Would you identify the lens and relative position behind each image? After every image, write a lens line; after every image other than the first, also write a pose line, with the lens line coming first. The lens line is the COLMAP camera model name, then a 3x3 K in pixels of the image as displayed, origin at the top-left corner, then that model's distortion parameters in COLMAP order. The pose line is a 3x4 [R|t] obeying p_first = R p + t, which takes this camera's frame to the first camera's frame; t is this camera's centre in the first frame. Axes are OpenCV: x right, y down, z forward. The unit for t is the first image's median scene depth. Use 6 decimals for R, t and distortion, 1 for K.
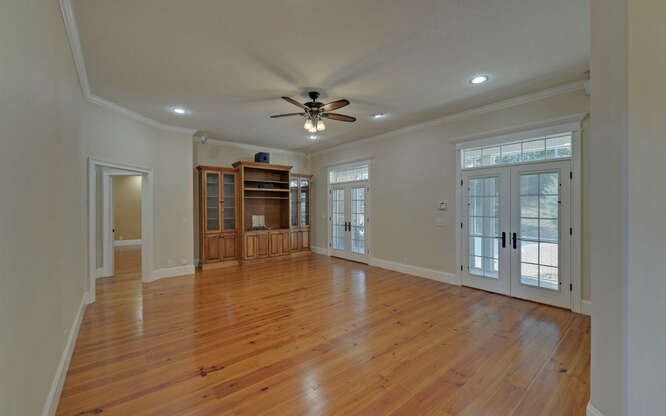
lens RADIAL K [[266.0, 0, 333.0], [0, 266.0, 208.0], [0, 0, 1]] dist [0.031511, -0.000065]
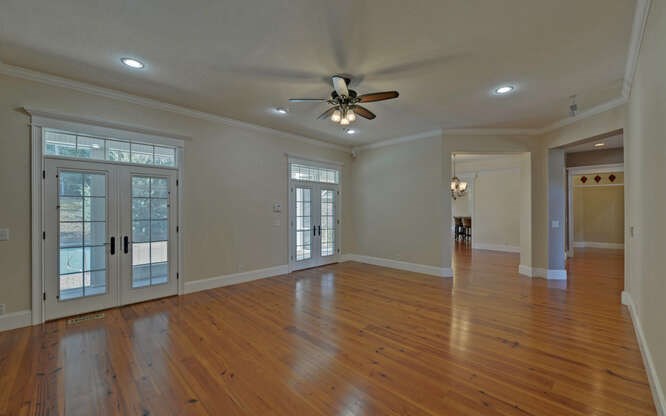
lens RADIAL K [[263.5, 0, 333.0], [0, 263.5, 208.0], [0, 0, 1]] dist [0.000401, -0.000012]
pose [[-0.076145, 0.004583, 0.997086, -0.982289], [0.002893, 0.999986, -0.004375, -0.004056], [-0.997093, 0.002551, -0.076157, 1.163686]]
